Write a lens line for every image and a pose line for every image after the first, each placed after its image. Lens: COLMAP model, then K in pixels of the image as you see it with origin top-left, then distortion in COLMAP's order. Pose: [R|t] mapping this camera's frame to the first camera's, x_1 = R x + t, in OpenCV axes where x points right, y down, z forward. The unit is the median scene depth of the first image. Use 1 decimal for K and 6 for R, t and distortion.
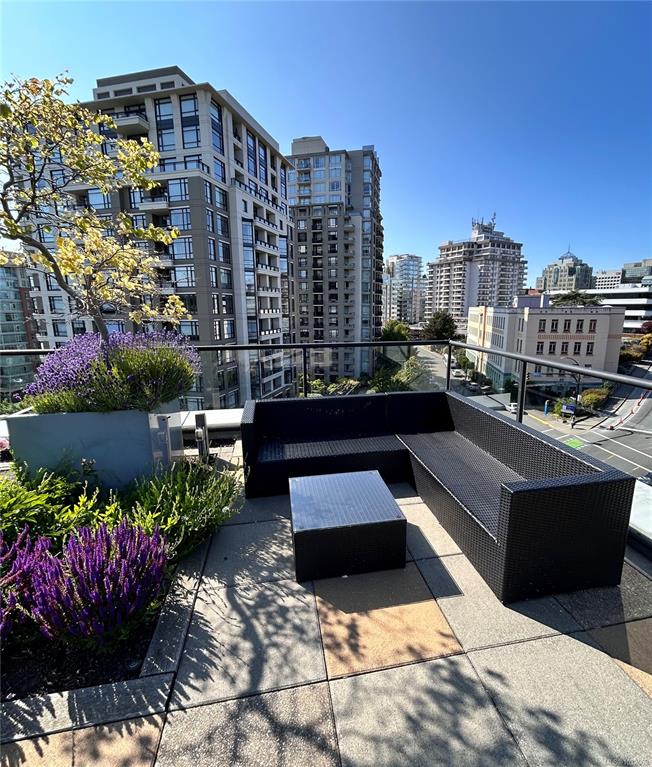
lens RADIAL K [[373.6, 0, 334.2], [0, 373.6, 386.3], [0, 0, 1]] dist [-0.001375, 0.003328]
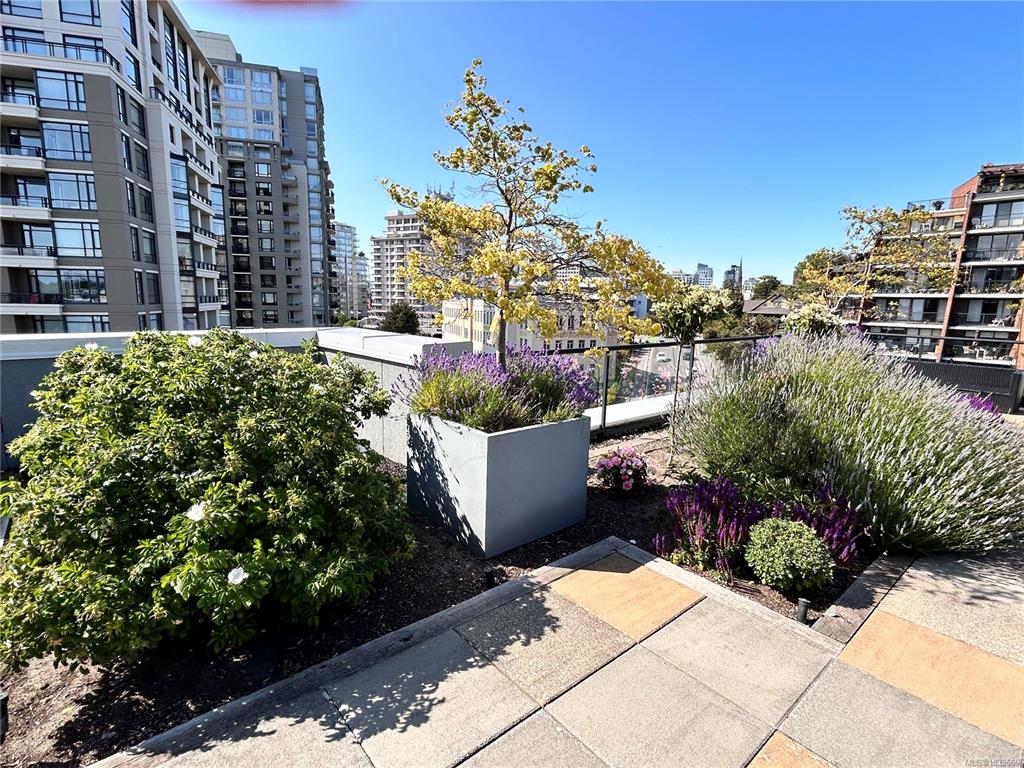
lens RADIAL K [[514.7, 0, 508.7], [0, 514.7, 389.4], [0, 0, 1]] dist [0.004818, 0.002752]
pose [[0.877364, -0.062548, 0.475732, -0.125162], [0.077248, 0.996947, -0.011388, 0.001289], [-0.473567, 0.046741, 0.879517, -0.012182]]
